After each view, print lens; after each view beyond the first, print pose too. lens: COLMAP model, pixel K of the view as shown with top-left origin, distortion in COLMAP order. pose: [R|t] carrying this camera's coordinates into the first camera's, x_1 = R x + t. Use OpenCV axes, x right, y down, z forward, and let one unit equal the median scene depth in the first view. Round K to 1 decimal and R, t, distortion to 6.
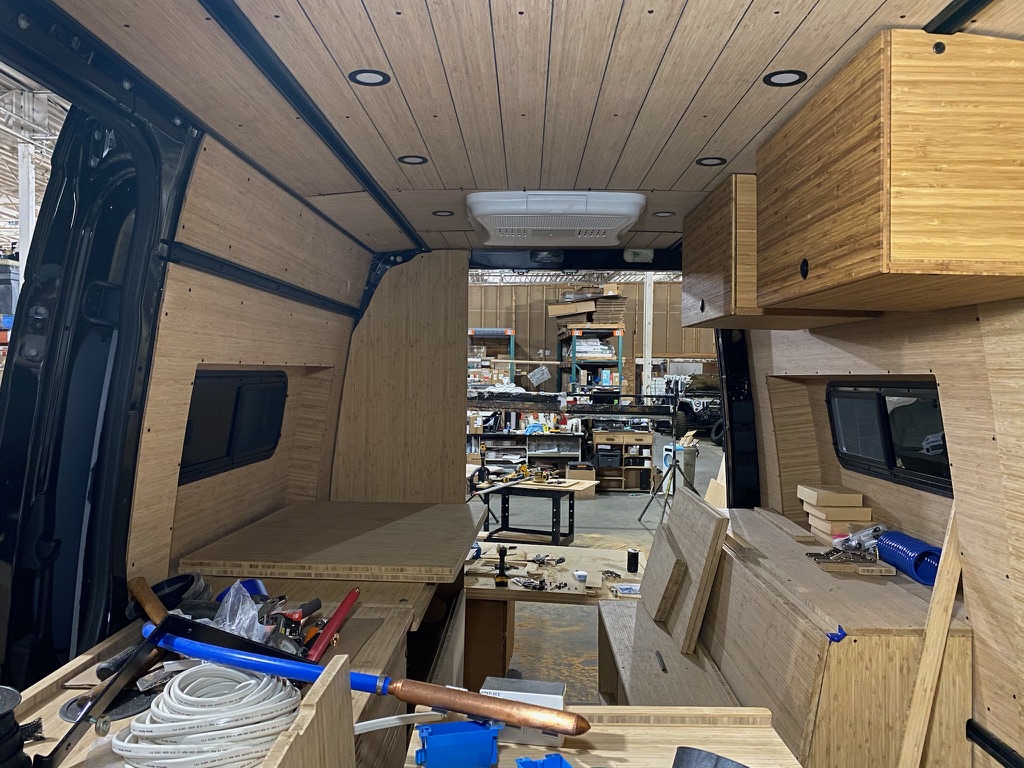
lens RADIAL K [[767.8, 0, 512.0], [0, 767.8, 384.0], [0, 0, 1]] dist [0.074451, -0.146584]
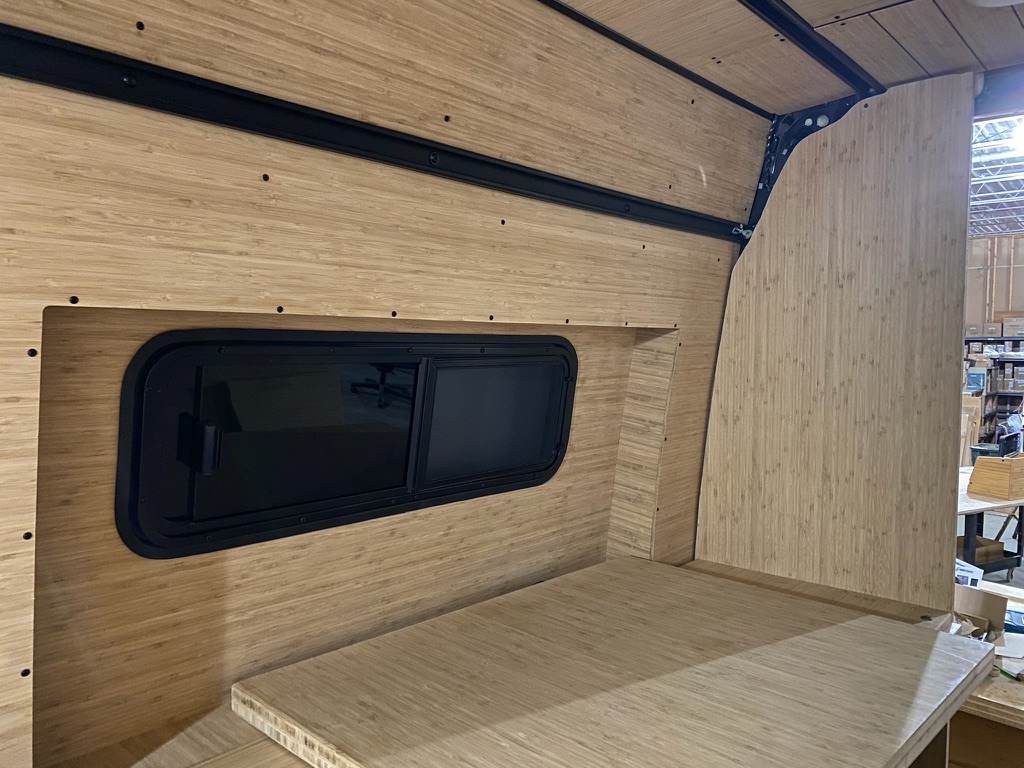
lens RADIAL K [[767.8, 0, 512.0], [0, 767.8, 384.0], [0, 0, 1]] dist [0.074451, -0.146584]
pose [[0.763749, 0.027505, -0.644927, 0.039017], [-0.007360, 0.999398, 0.033907, -0.000091], [0.645472, -0.021150, 0.763491, 0.487102]]
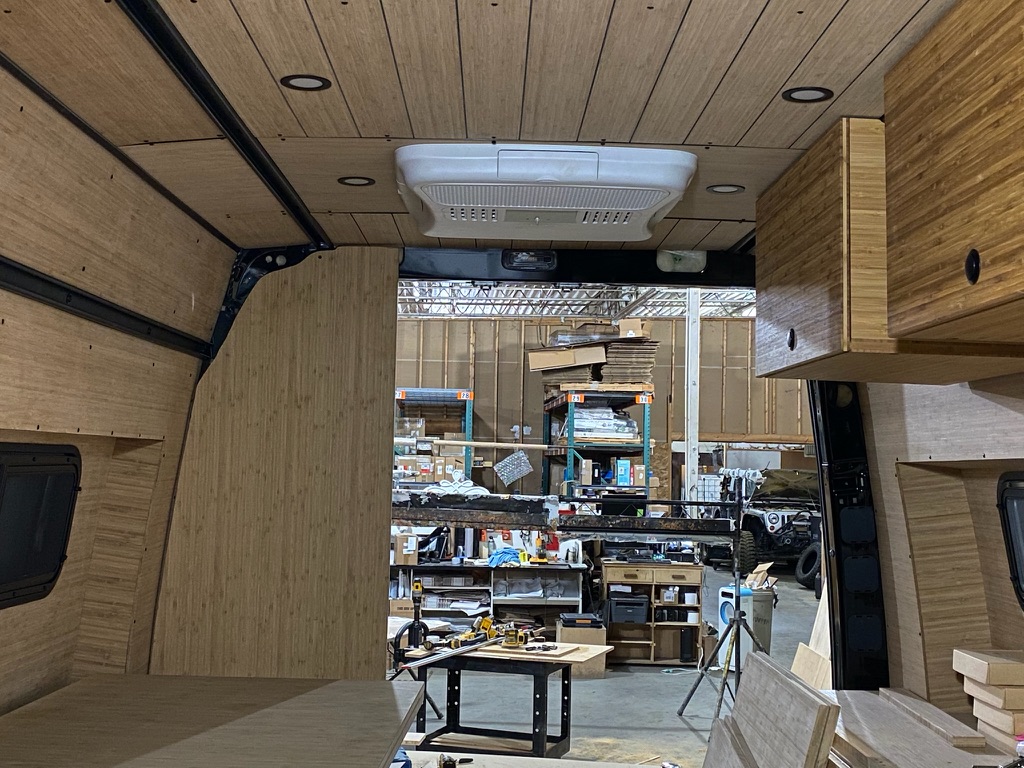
lens RADIAL K [[1269.4, 0, 512.0], [0, 1269.4, 384.0], [0, 0, 1]] dist [0.106253, -0.263641]
pose [[0.999349, 0.011162, 0.034308, -0.001171], [-0.008446, 0.996893, -0.078316, 0.008576], [-0.035075, 0.077975, 0.996338, 0.024966]]
